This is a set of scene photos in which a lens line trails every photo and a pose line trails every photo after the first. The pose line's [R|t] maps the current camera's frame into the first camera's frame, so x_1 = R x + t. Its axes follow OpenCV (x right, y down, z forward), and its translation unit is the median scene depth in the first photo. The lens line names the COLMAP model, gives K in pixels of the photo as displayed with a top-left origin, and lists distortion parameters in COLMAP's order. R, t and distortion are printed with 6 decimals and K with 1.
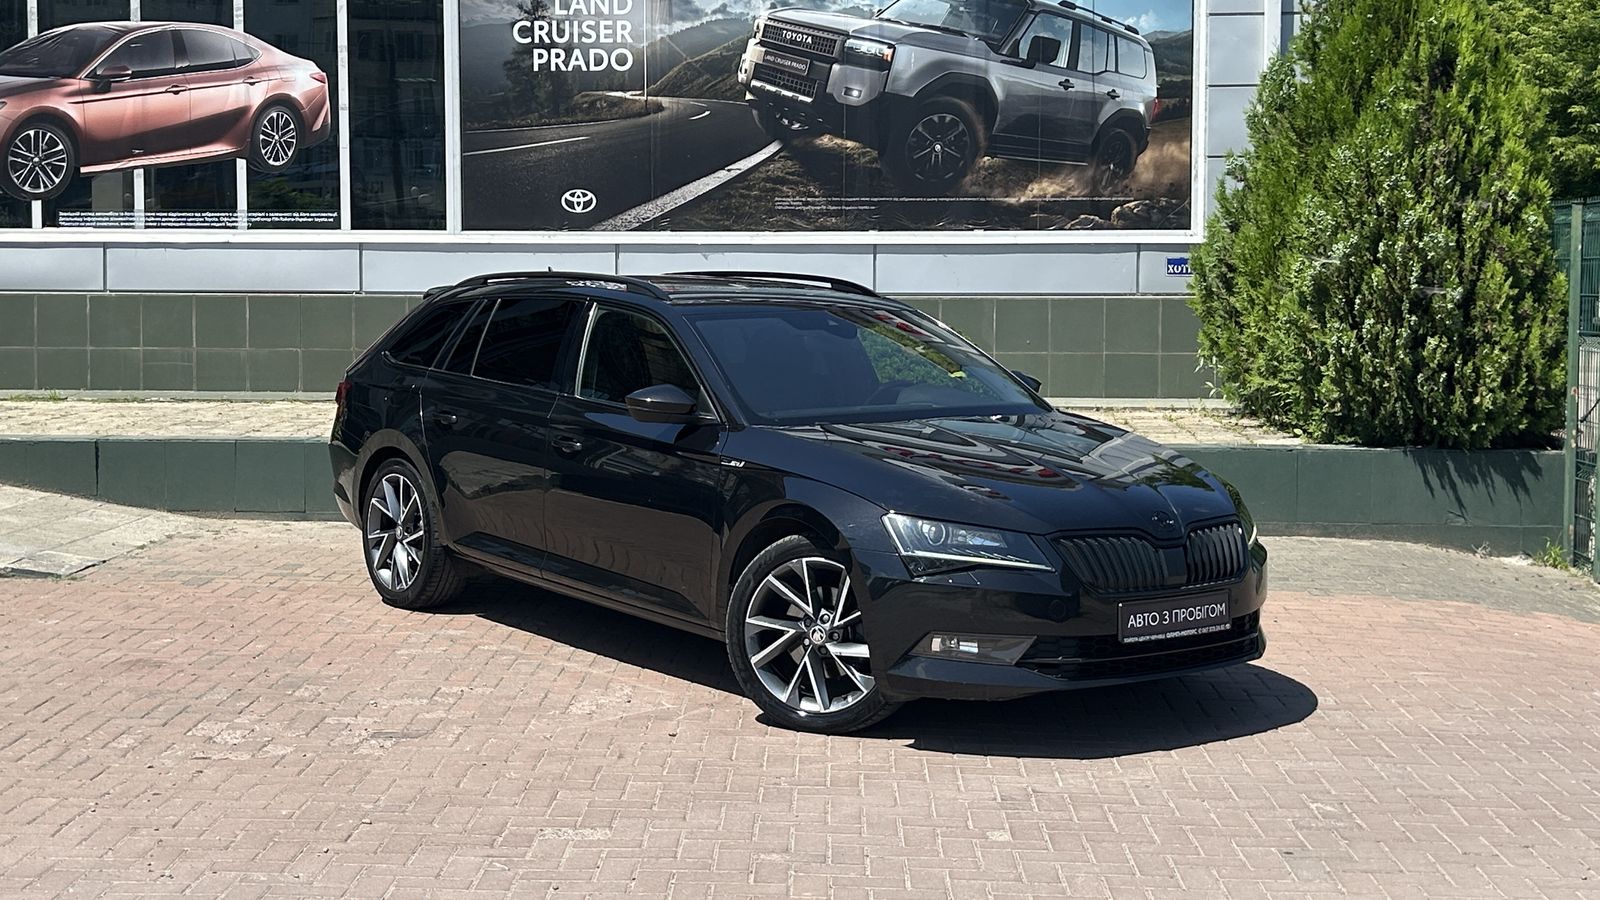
lens RADIAL K [[2079.1, 0, 737.8], [0, 2079.1, 381.2], [0, 0, 1]] dist [0.193169, -0.561494]
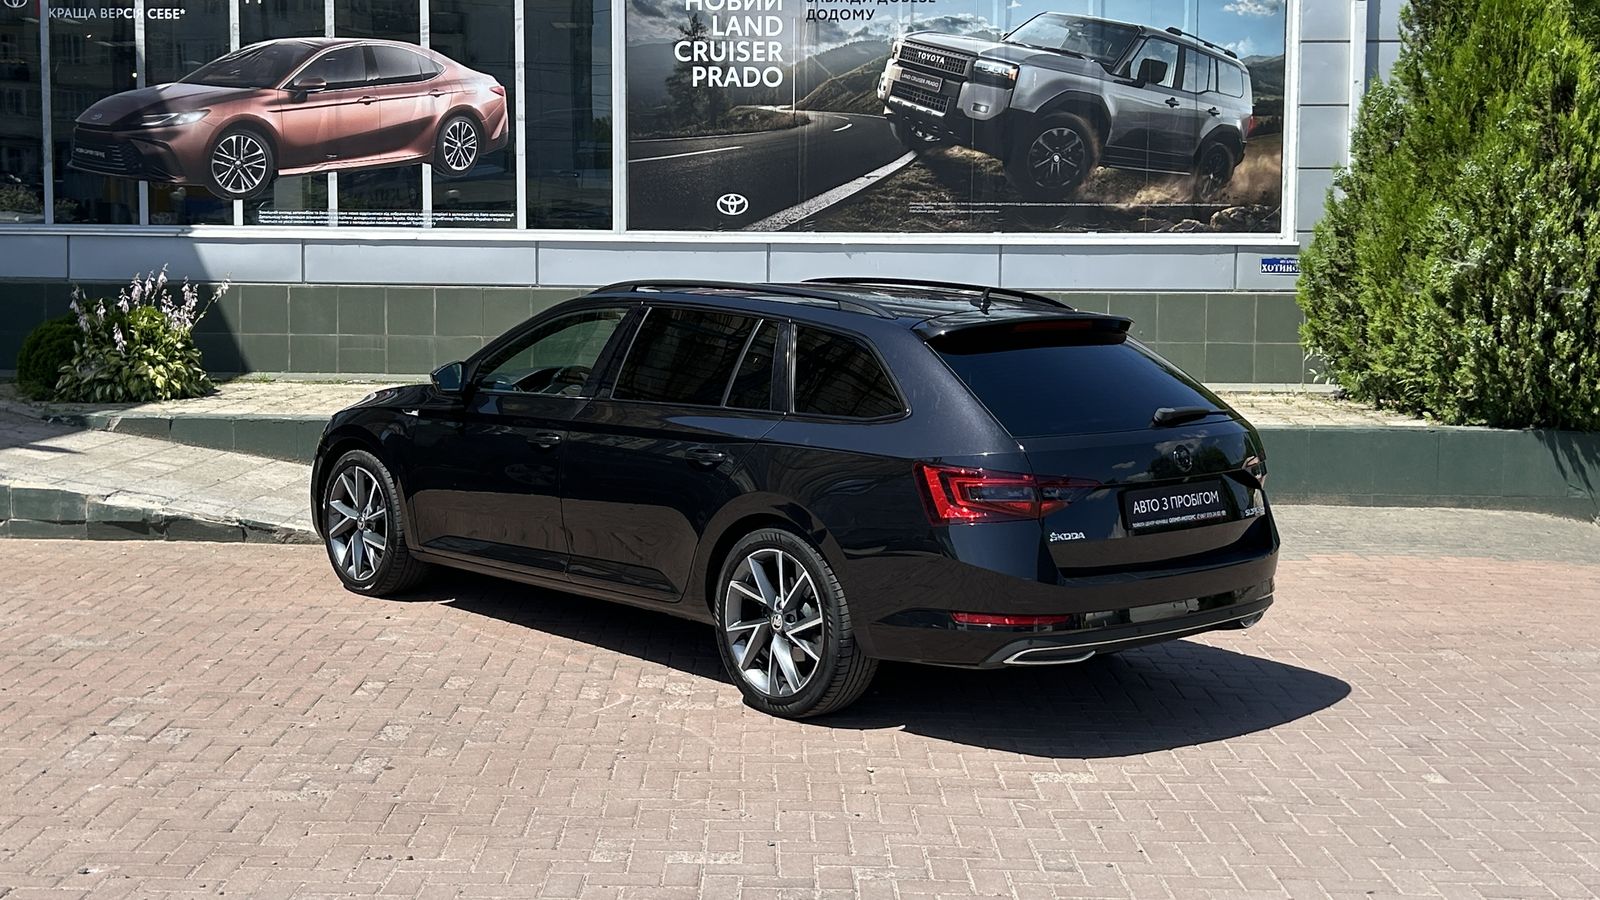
lens RADIAL K [[1872.2, 0, 771.8], [0, 1872.2, 392.6], [0, 0, 1]] dist [0.178704, -0.478533]
pose [[0.998885, 0.002658, 0.047132, -0.103651], [-0.003442, 0.999857, 0.016566, -0.002727], [-0.047081, -0.016709, 0.998751, -0.001491]]
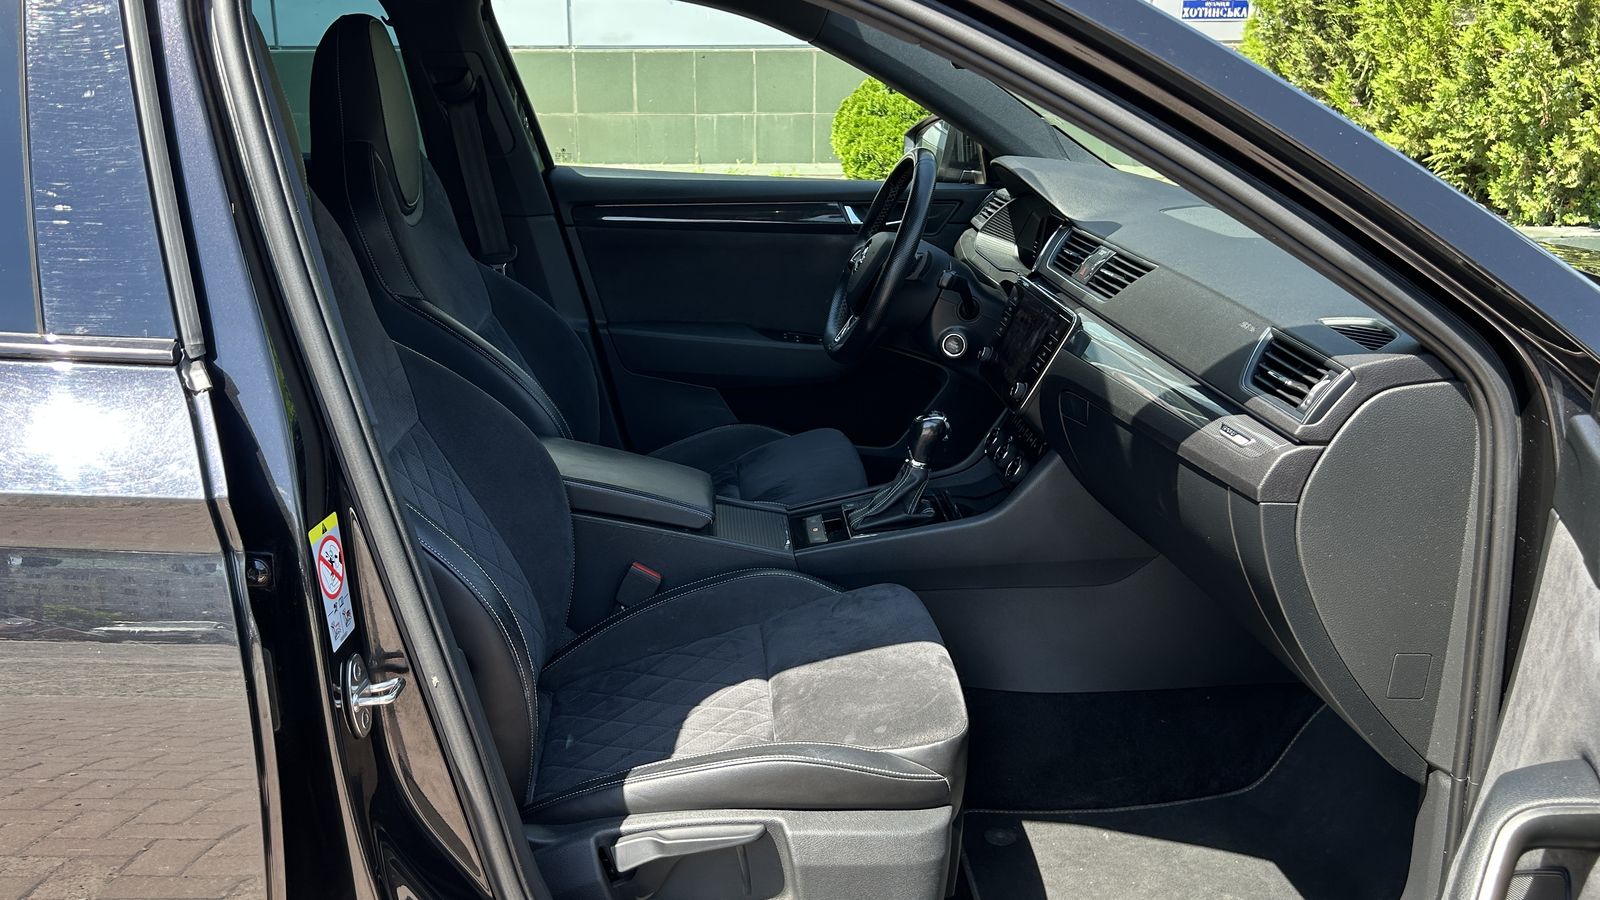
lens RADIAL K [[1326.3, 0, 800.0], [0, 1326.3, 450.0], [0, 0, 1]] dist [0.111425, -0.236142]
pose [[0.990042, -0.043129, 0.134000, -0.038365], [0.012642, 0.975304, 0.220505, -0.000681], [-0.140201, -0.216615, 0.966137, 0.423076]]
